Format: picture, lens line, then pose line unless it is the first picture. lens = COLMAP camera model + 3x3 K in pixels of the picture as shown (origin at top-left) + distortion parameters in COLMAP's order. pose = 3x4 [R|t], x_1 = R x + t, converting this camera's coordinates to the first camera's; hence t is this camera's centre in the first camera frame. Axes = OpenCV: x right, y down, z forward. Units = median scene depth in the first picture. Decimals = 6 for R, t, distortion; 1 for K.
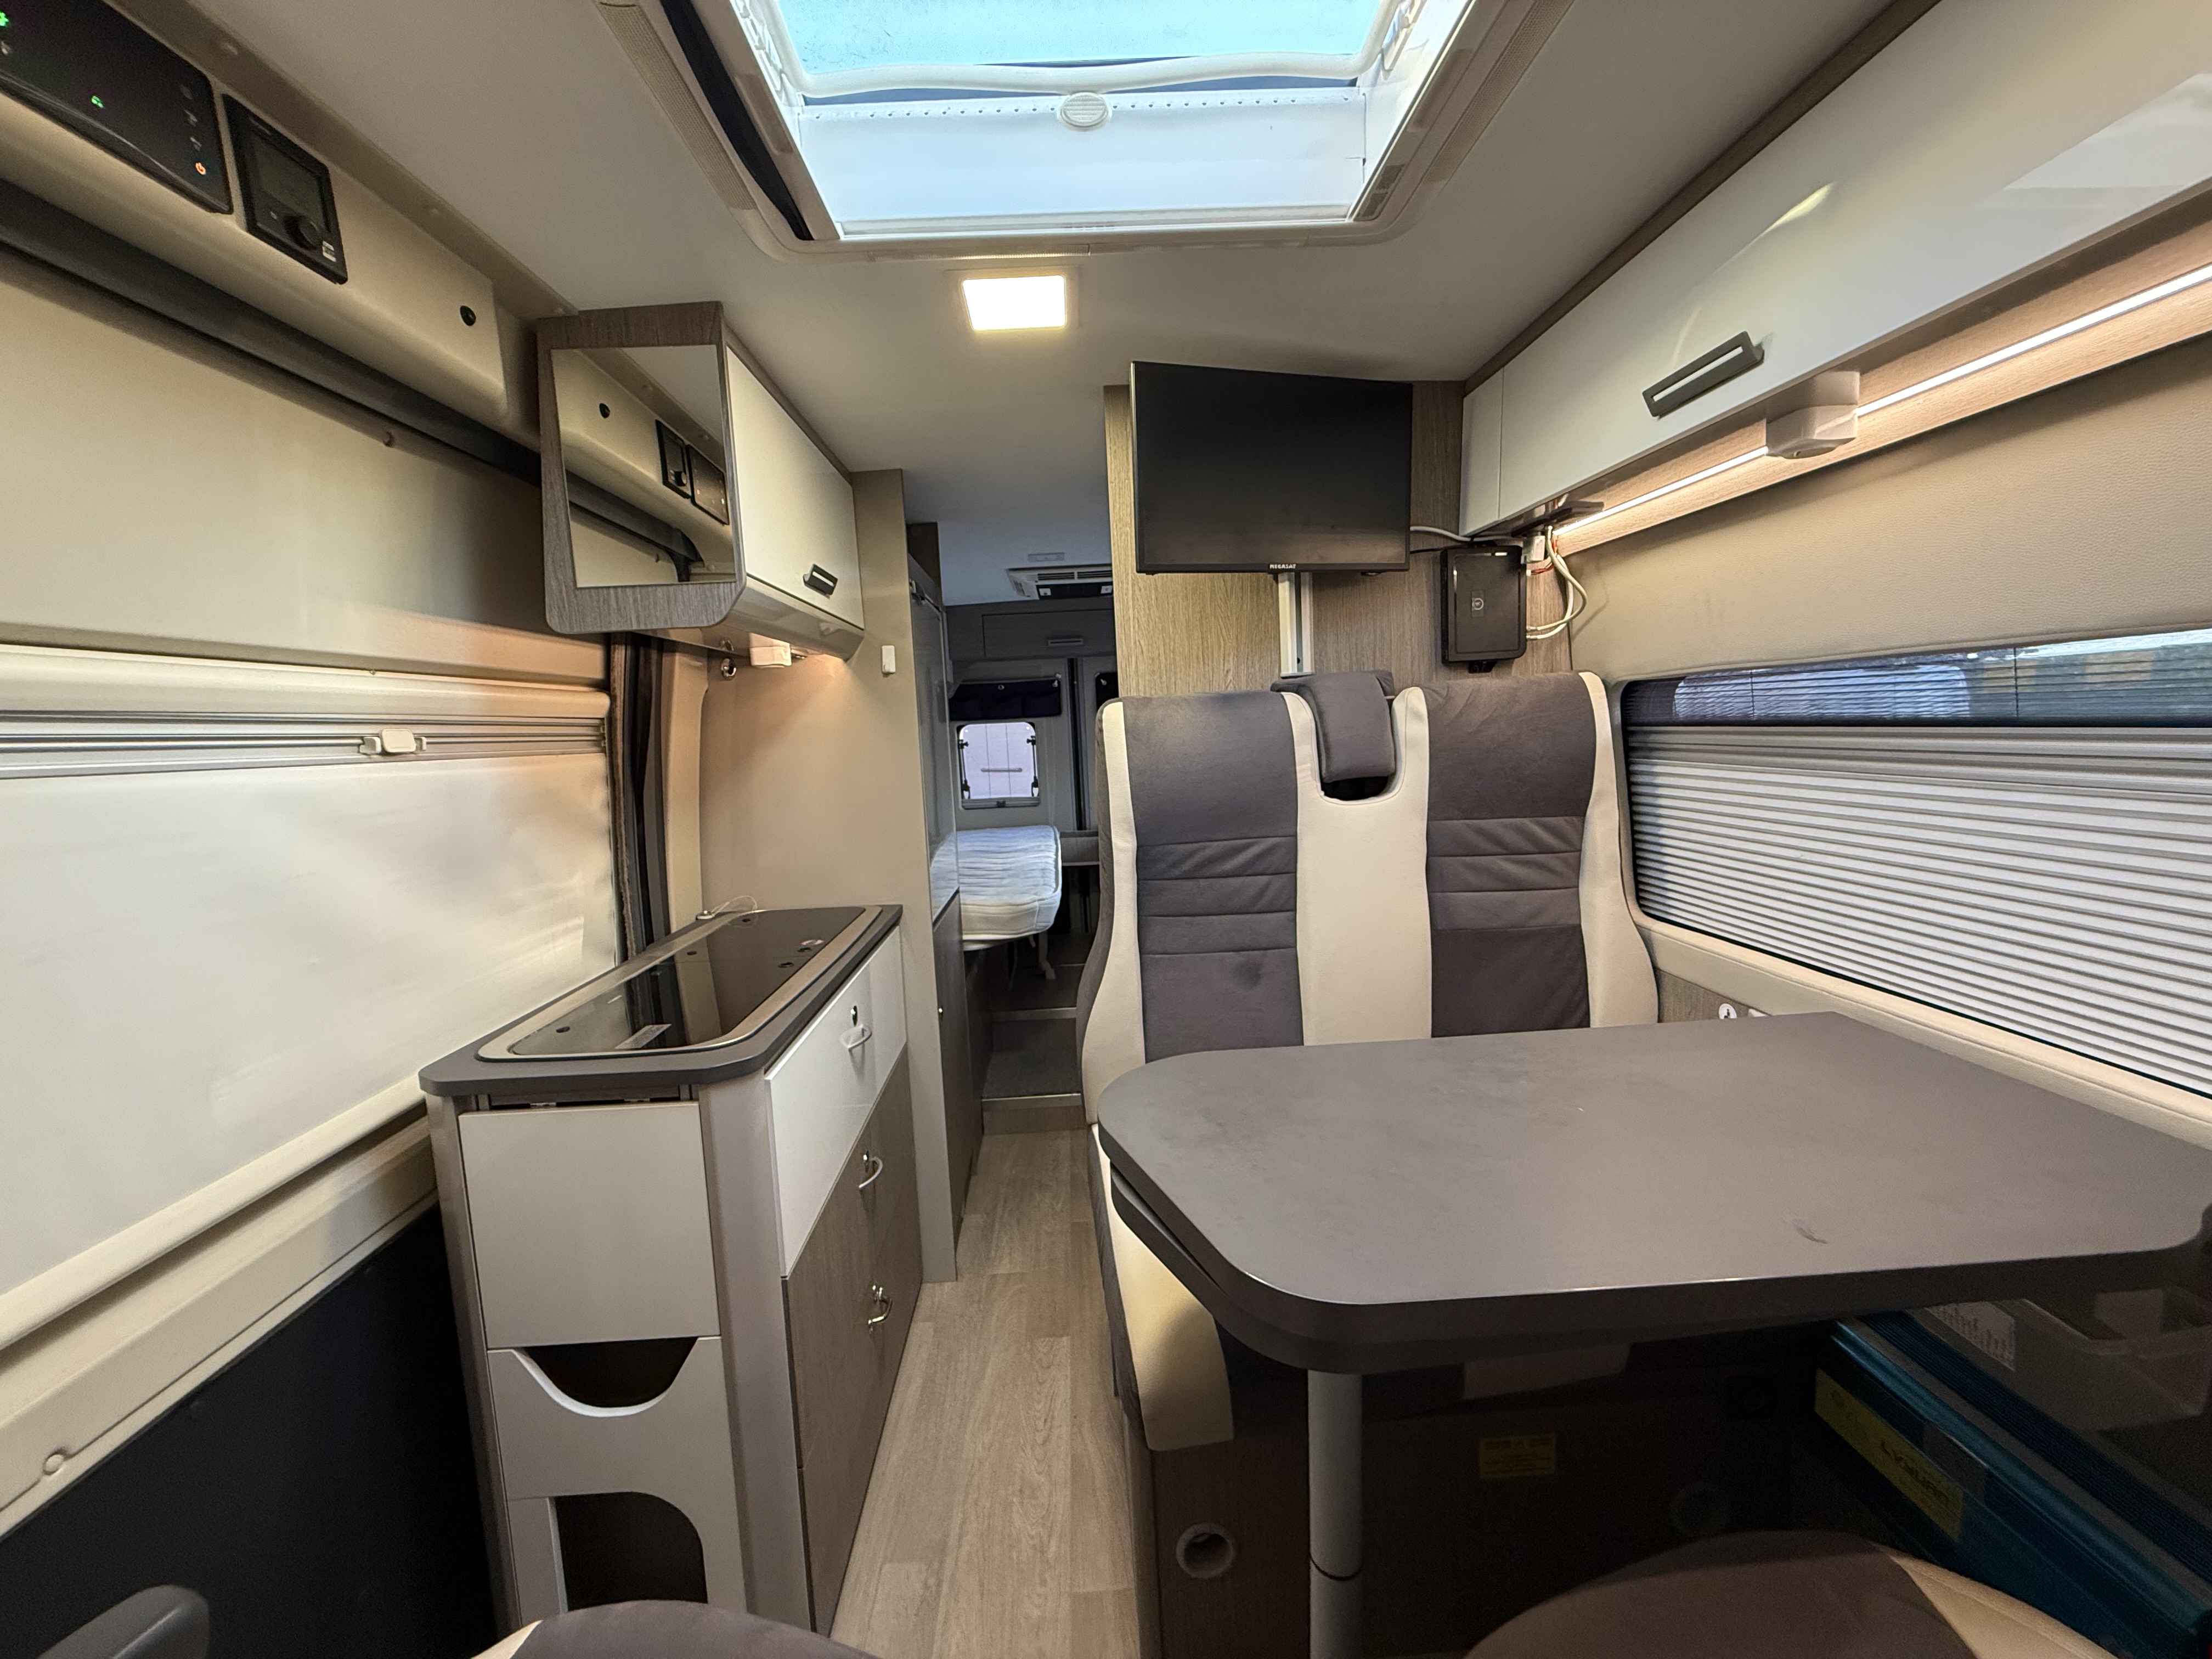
lens RADIAL K [[875.7, 0, 1106.0], [0, 875.7, 831.1], [0, 0, 1]] dist [-0.001915, 0.000686]
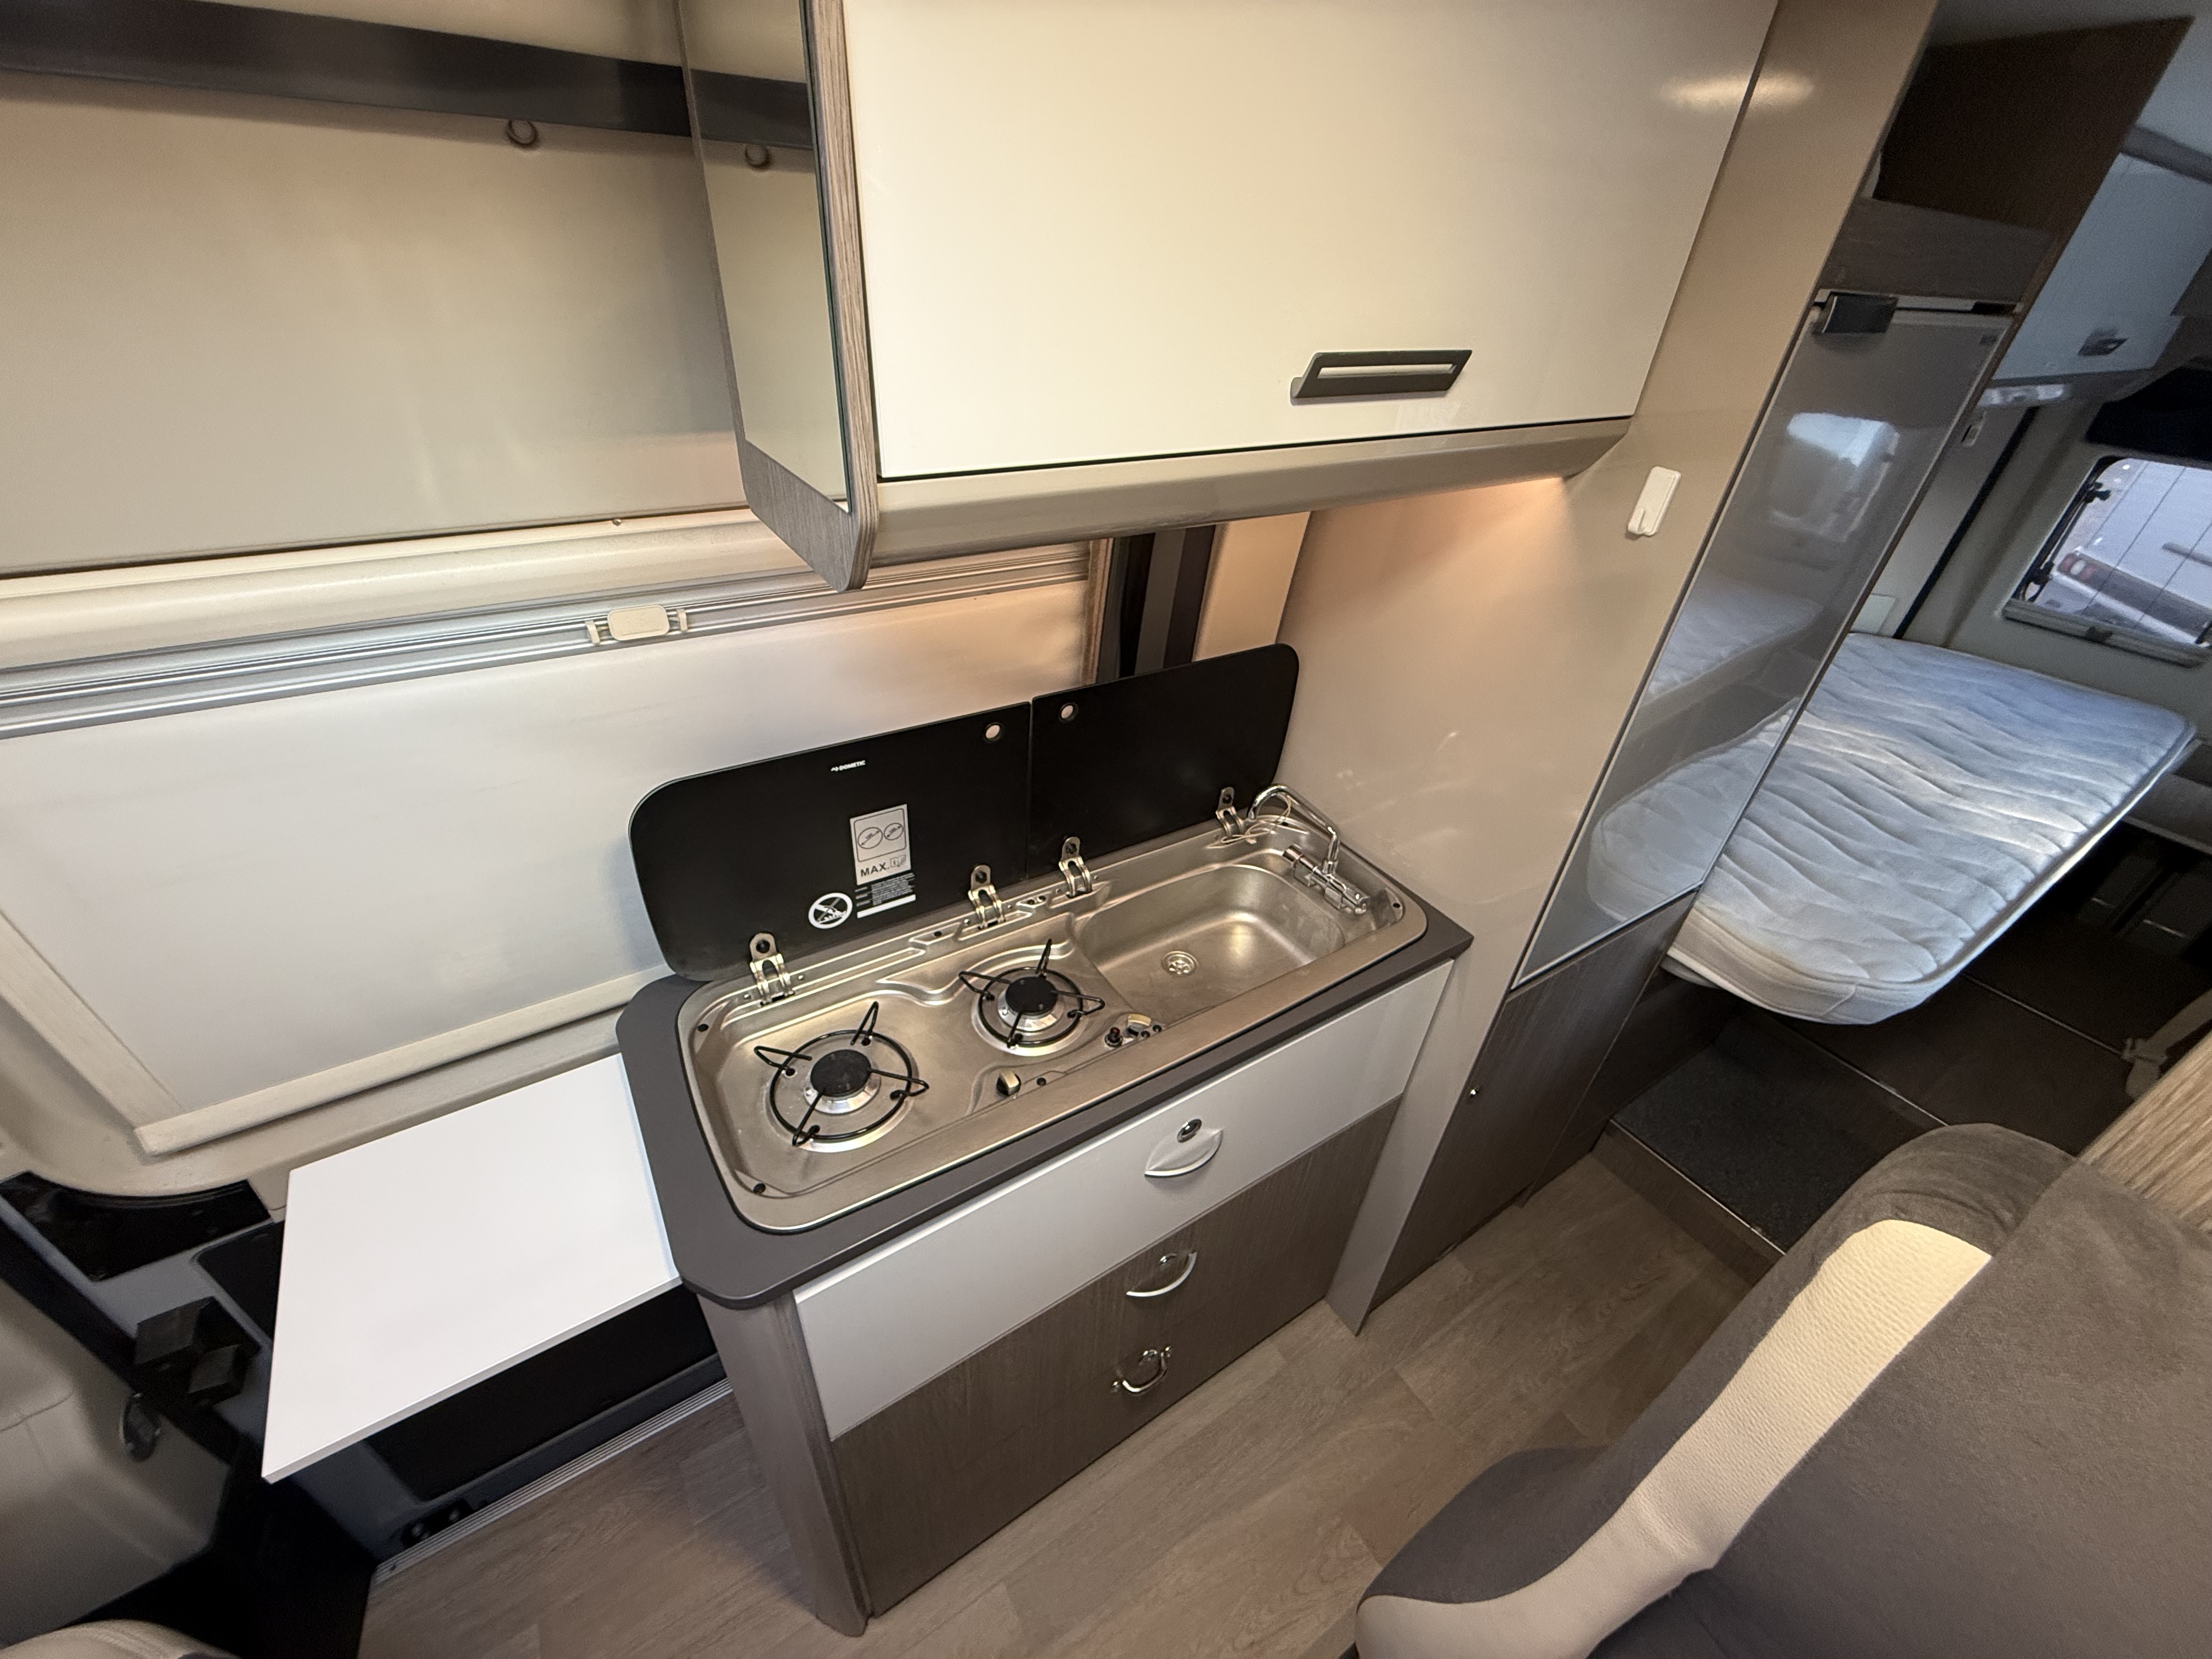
lens RADIAL K [[875.7, 0, 1106.1], [0, 875.7, 824.9], [0, 0, 1]] dist [-0.001915, 0.000686]
pose [[0.498708, 0.544339, -0.674526, -0.004274], [-0.181753, 0.826579, 0.532667, -0.139373], [0.847500, -0.143048, 0.511156, 0.302883]]
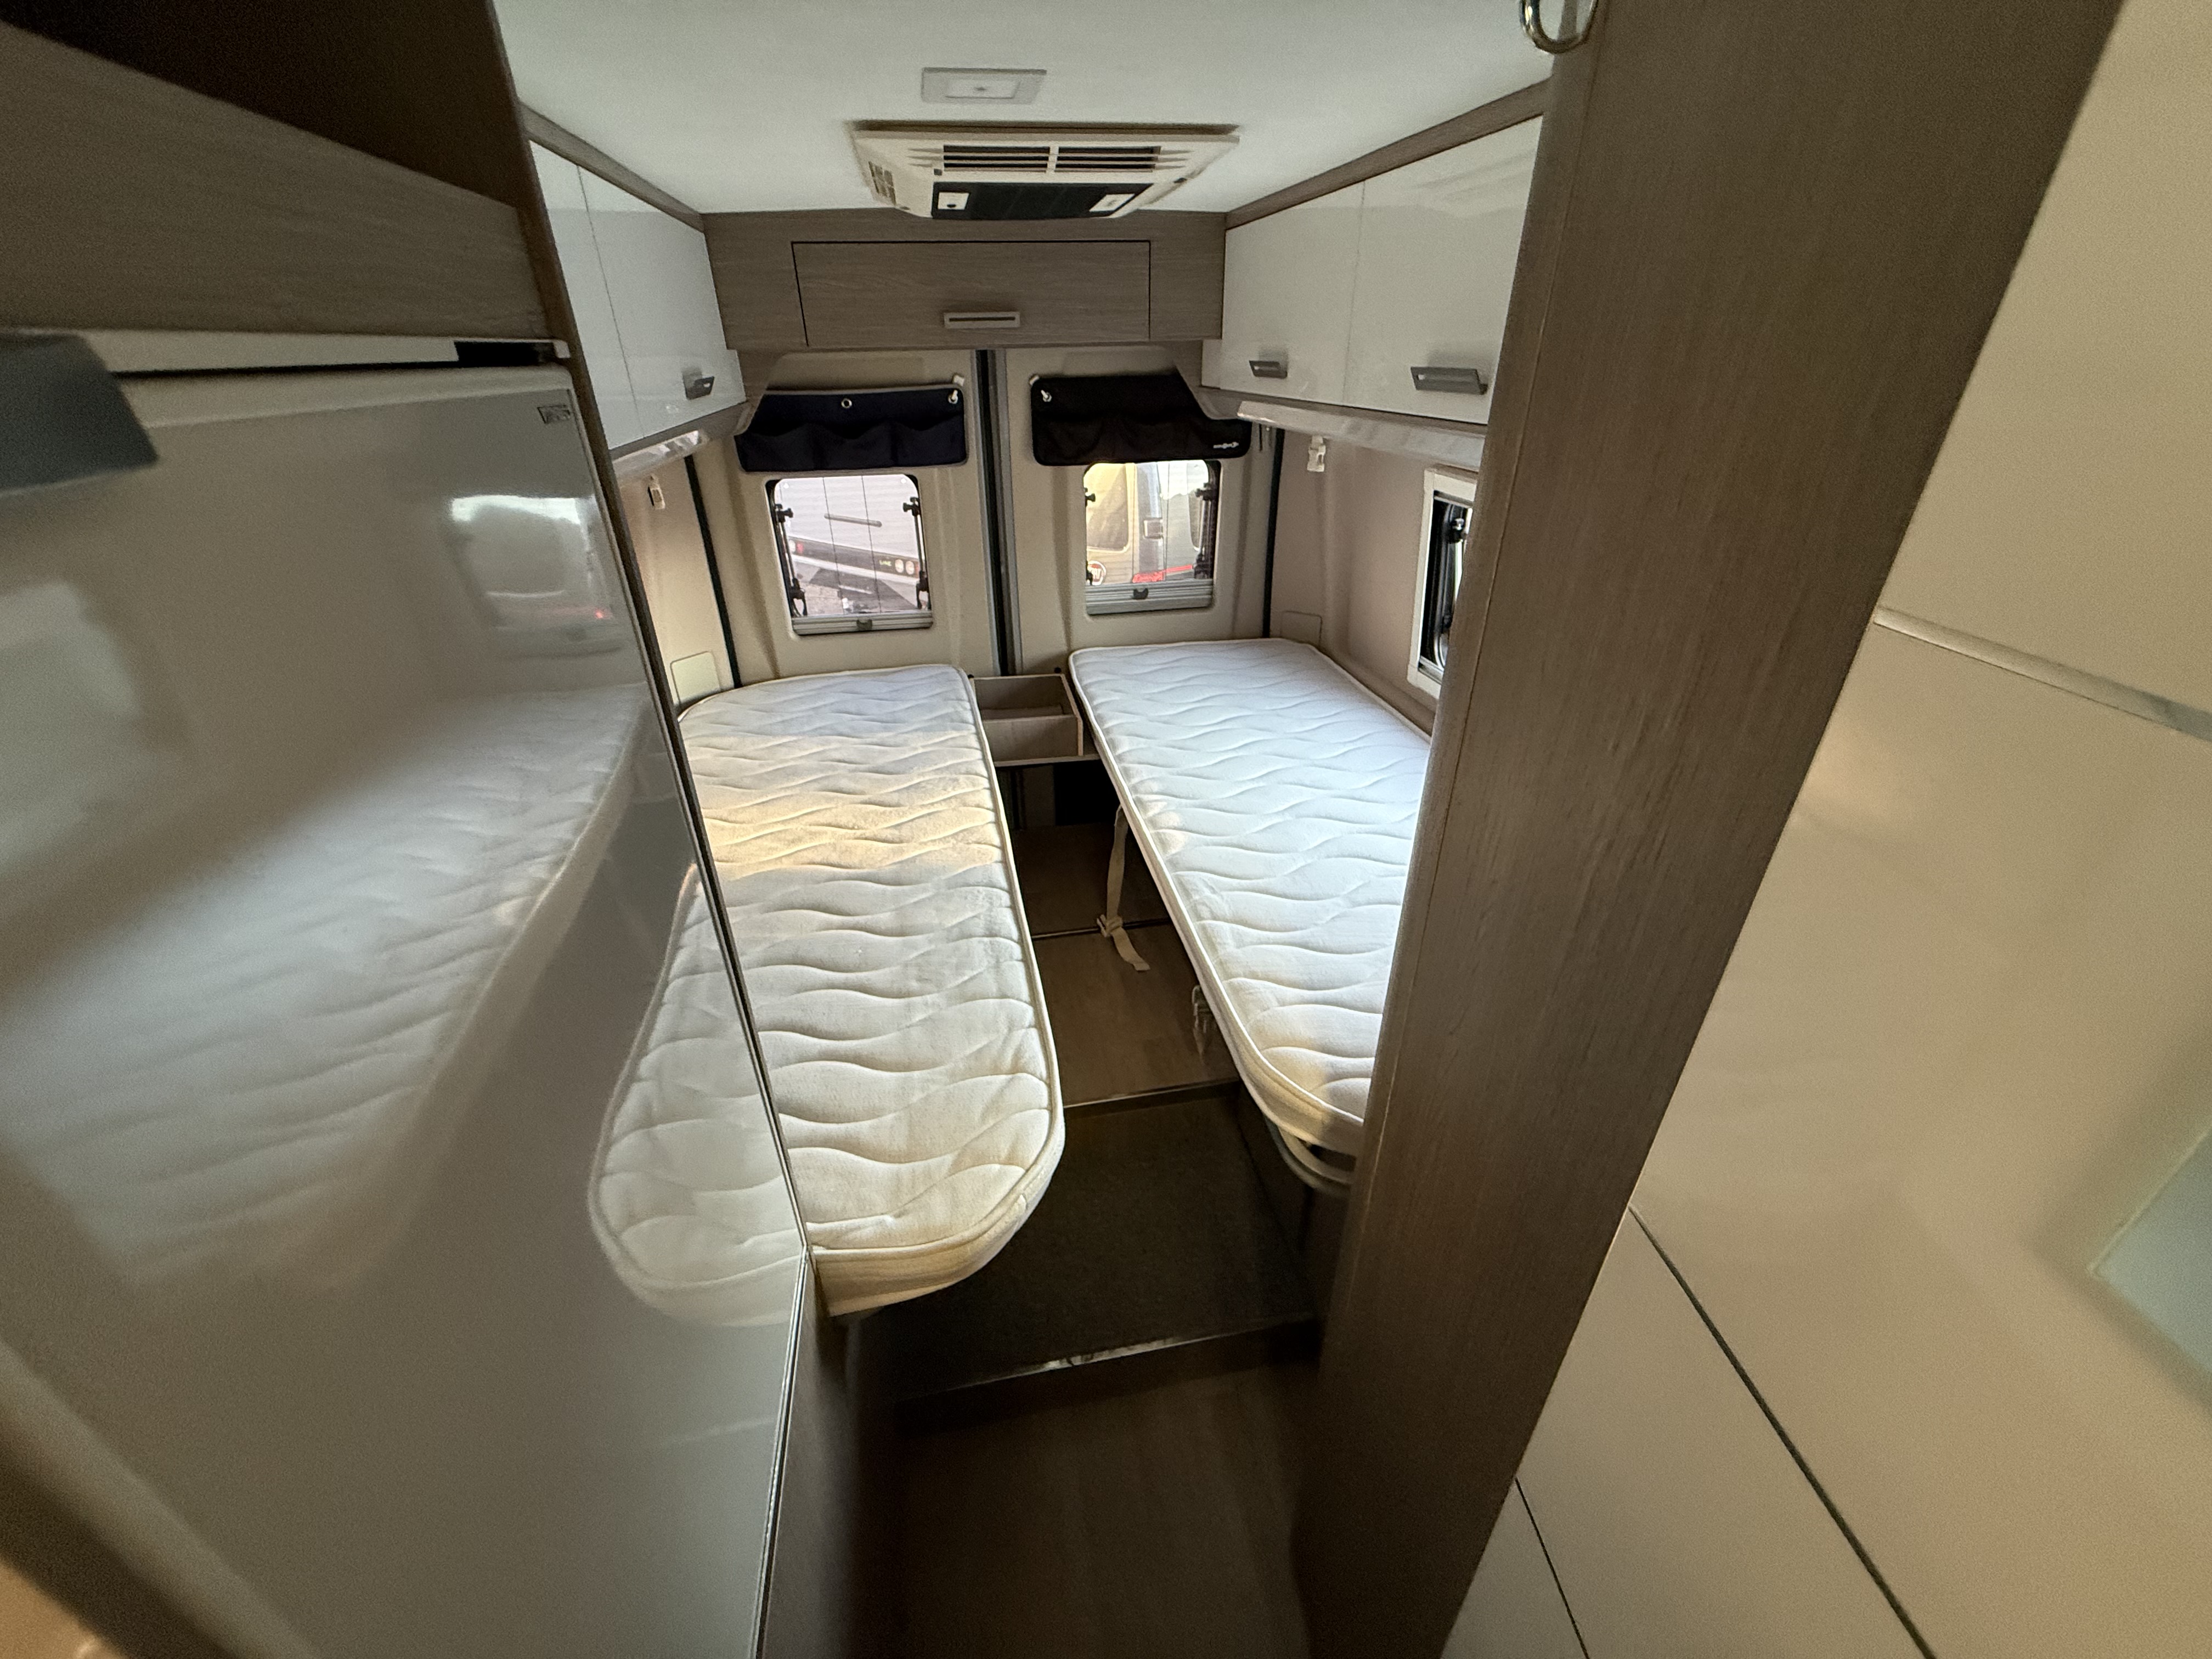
lens RADIAL K [[875.7, 0, 1097.2], [0, 875.7, 826.8], [0, 0, 1]] dist [-0.001915, 0.000686]
pose [[0.989620, -0.039117, 0.138283, -0.070883], [-0.015117, 0.928567, 0.370856, -0.161305], [-0.142912, -0.369097, 0.918337, 0.536315]]
